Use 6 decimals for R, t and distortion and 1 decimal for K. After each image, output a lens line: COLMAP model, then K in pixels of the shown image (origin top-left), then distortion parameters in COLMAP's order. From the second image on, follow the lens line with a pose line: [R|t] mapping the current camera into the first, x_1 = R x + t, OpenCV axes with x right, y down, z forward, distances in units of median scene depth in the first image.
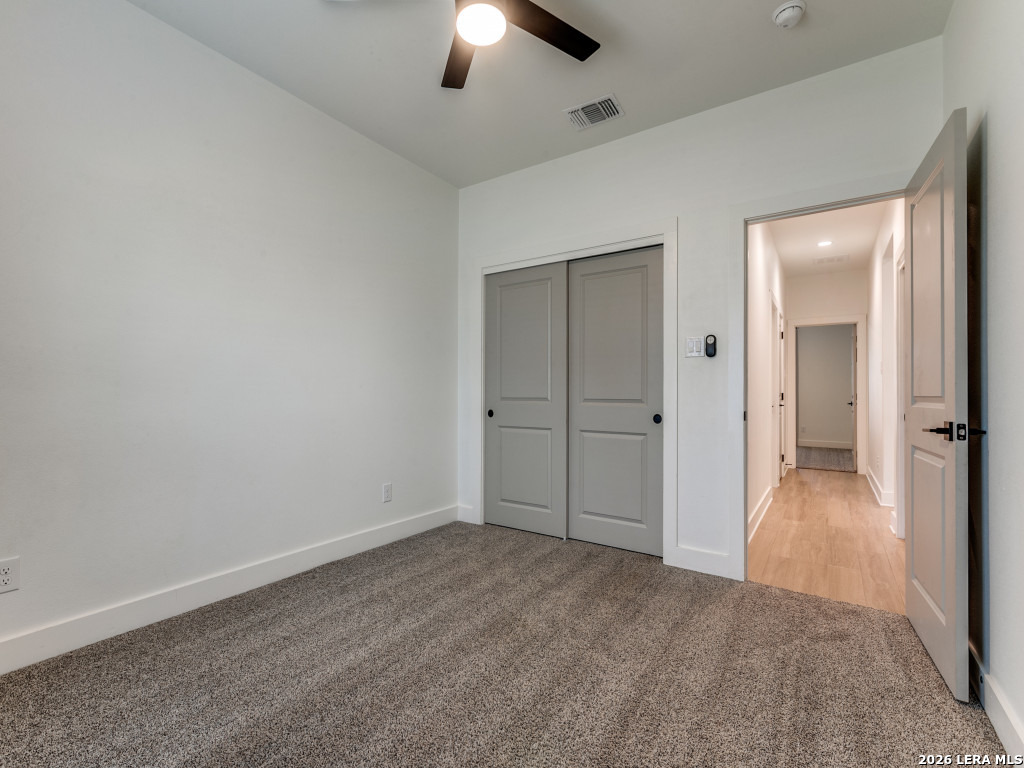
lens RADIAL K [[459.1, 0, 510.6], [0, 459.1, 388.0], [0, 0, 1]] dist [0.002972, 0.000490]
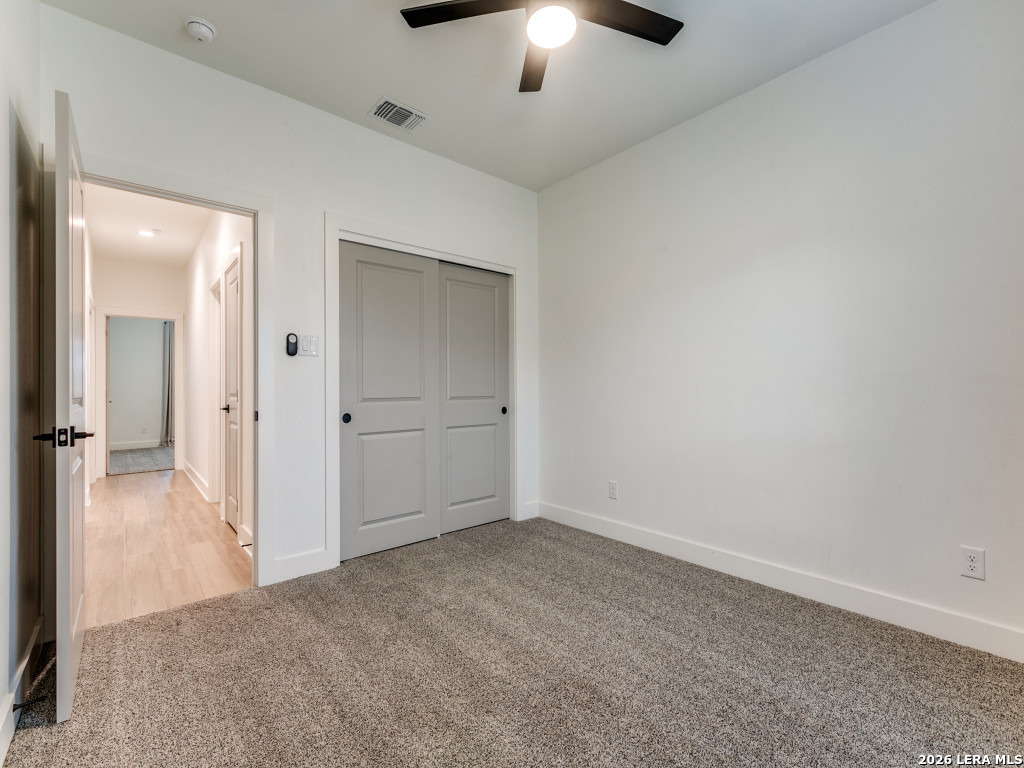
lens RADIAL K [[459.1, 0, 510.6], [0, 459.1, 388.0], [0, 0, 1]] dist [0.002972, 0.000490]
pose [[0.258729, -0.003177, 0.965945, -0.706596], [0.003150, 0.999992, 0.002446, 0.000595], [-0.965945, 0.002410, 0.258737, 0.510933]]
